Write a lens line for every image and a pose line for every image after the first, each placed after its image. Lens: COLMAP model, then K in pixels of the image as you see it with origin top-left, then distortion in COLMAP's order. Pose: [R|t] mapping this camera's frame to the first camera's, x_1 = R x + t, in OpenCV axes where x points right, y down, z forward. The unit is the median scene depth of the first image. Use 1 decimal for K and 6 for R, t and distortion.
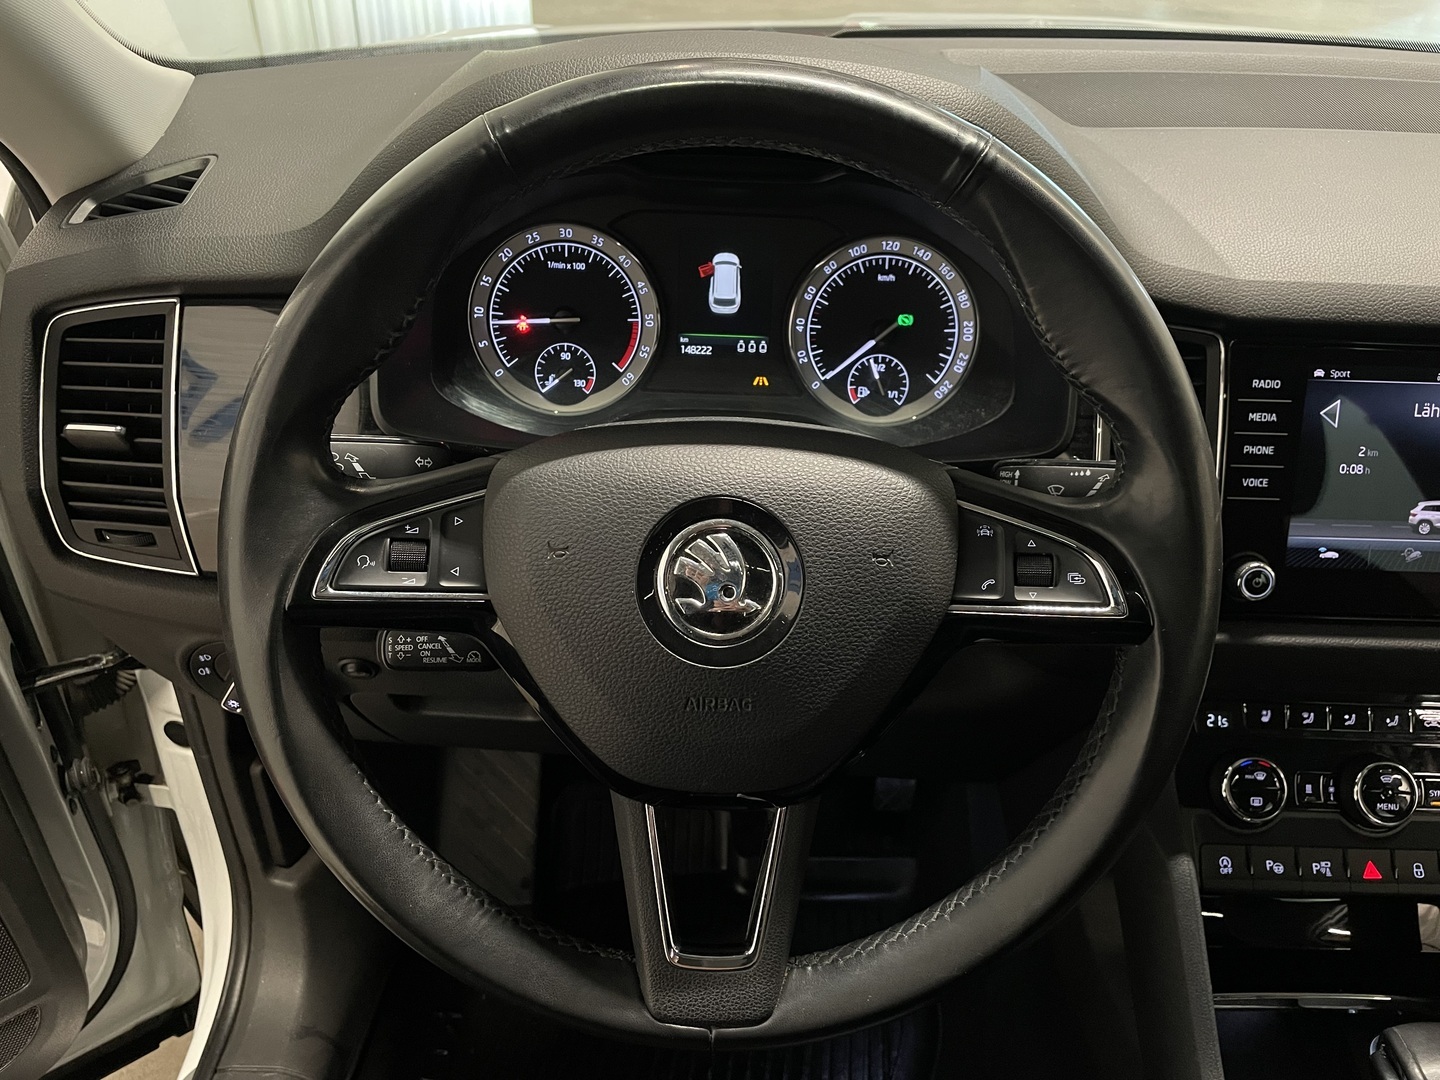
lens RADIAL K [[1112.0, 0, 725.6], [0, 1112.0, 533.1], [0, 0, 1]] dist [0.083678, -0.133165]
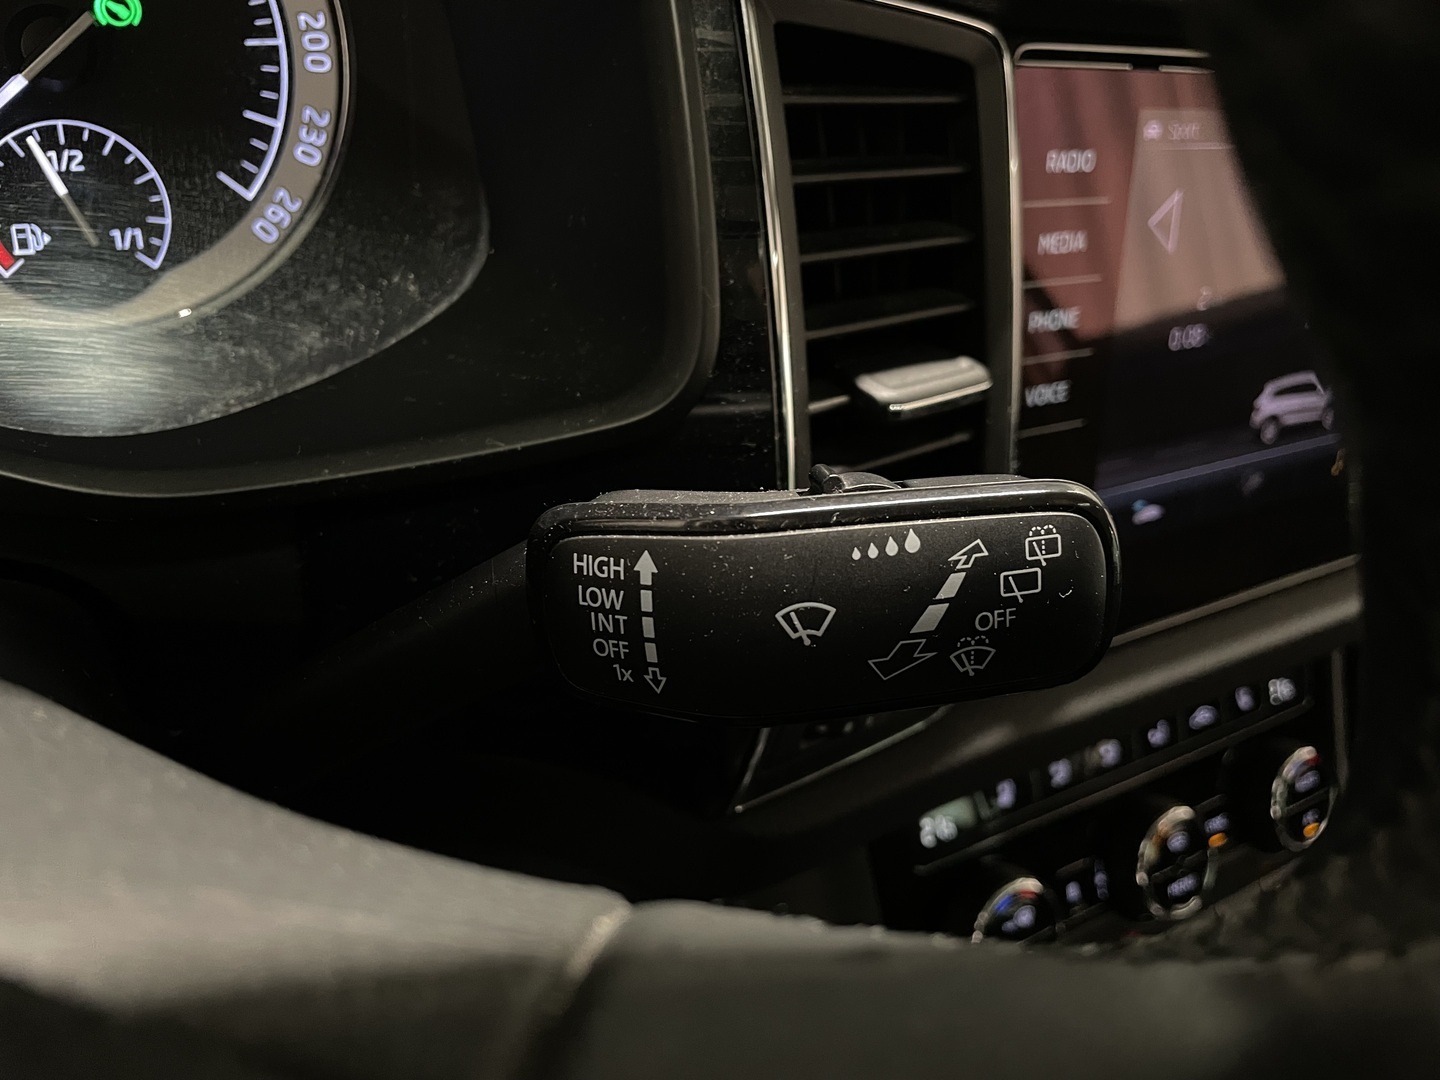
lens RADIAL K [[1107.1, 0, 717.6], [0, 1107.1, 533.4], [0, 0, 1]] dist [0.078109, -0.135092]
pose [[0.849313, -0.207796, 0.485271, 0.120487], [0.116817, 0.970458, 0.211105, -0.089596], [-0.514802, -0.122607, 0.848497, 0.614157]]
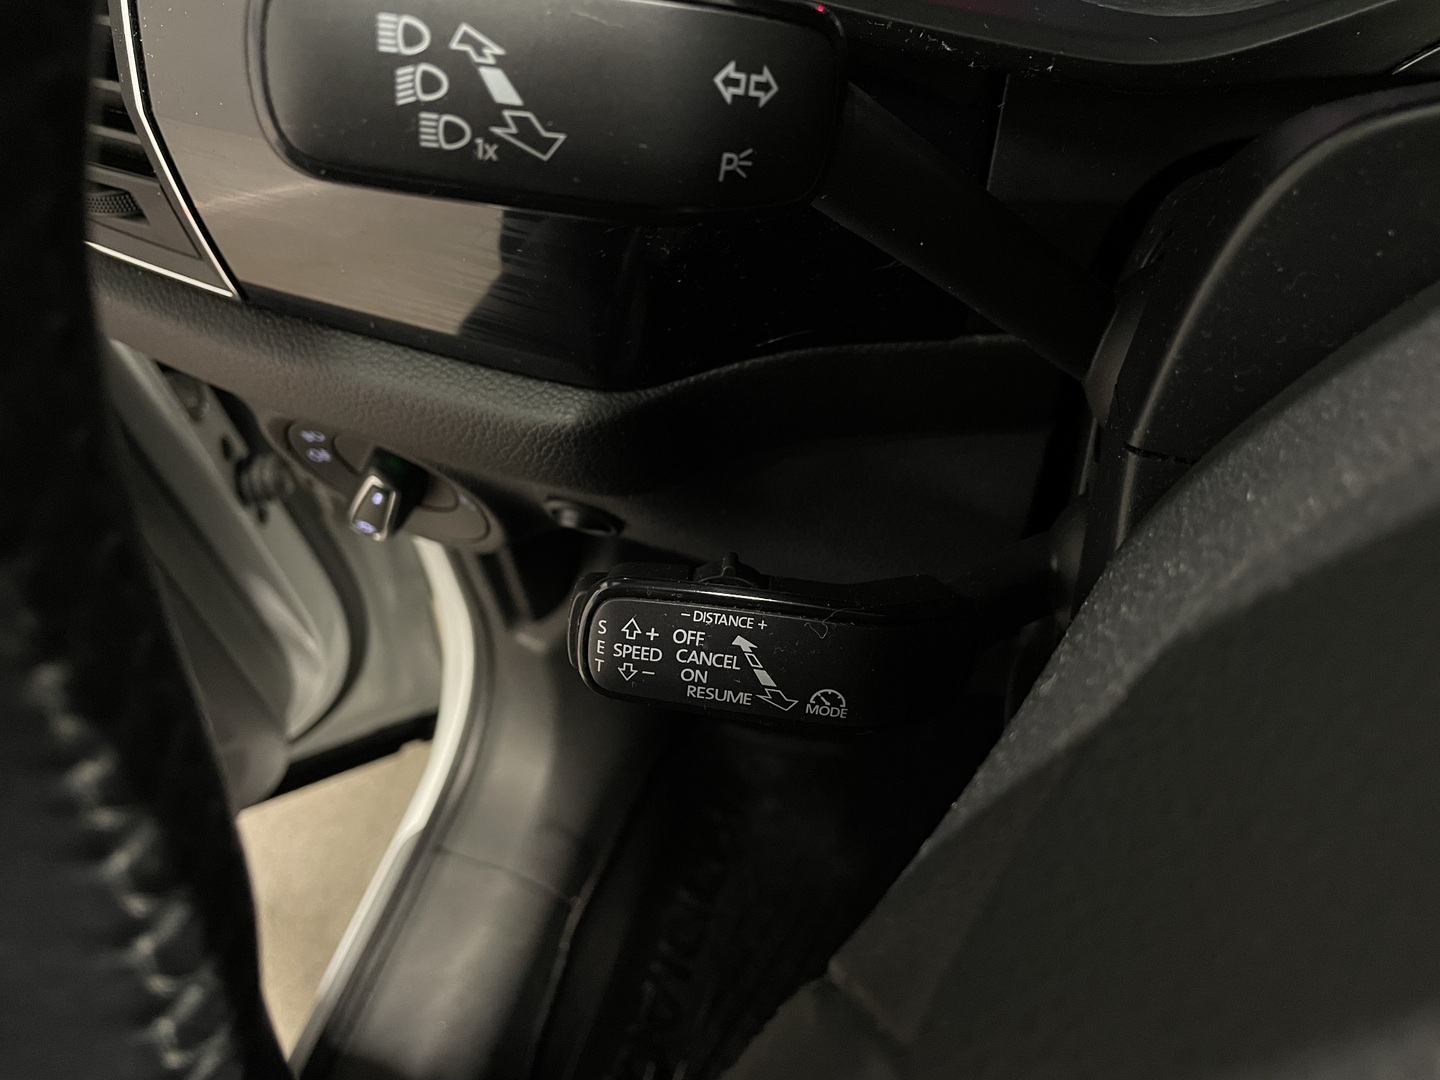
lens RADIAL K [[1107.1, 0, 717.6], [0, 1107.1, 533.4], [0, 0, 1]] dist [0.078109, -0.135092]
pose [[0.948571, 0.195689, -0.248835, -0.150555], [-0.098920, 0.929917, 0.354217, -0.045682], [0.300712, -0.311386, 0.901450, 0.575538]]
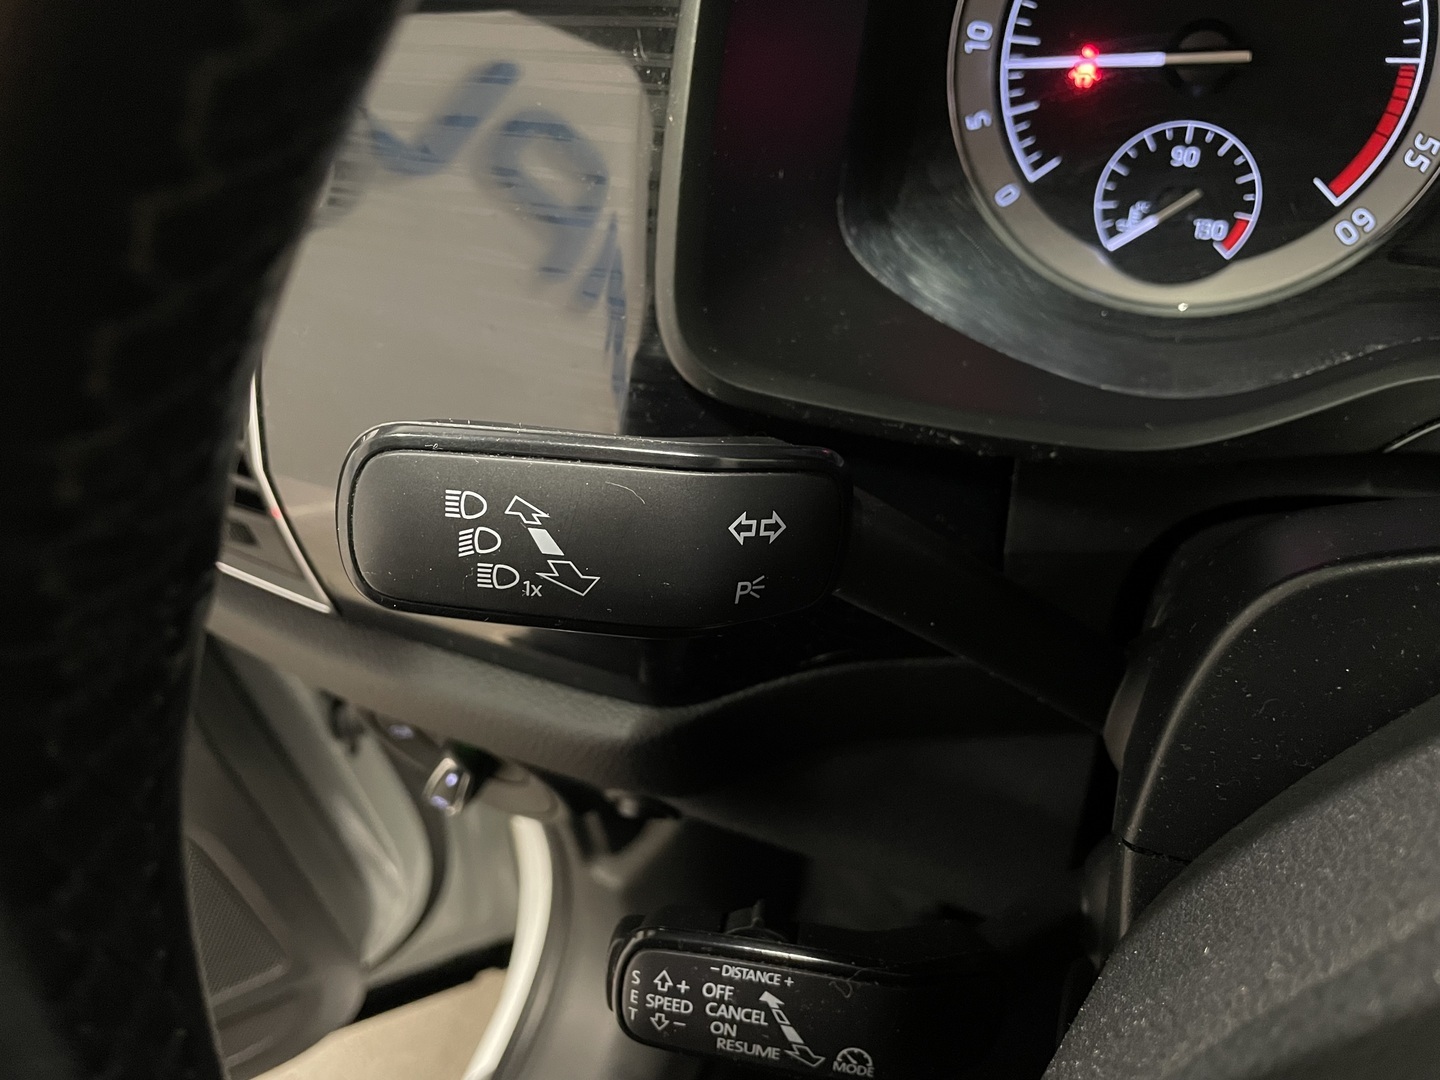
lens RADIAL K [[1112.0, 0, 725.6], [0, 1112.0, 533.1], [0, 0, 1]] dist [0.083678, -0.133165]
pose [[0.923686, 0.151880, -0.351762, -0.134980], [-0.083810, 0.975937, 0.201305, -0.097378], [0.373872, -0.156462, 0.914188, 0.567982]]
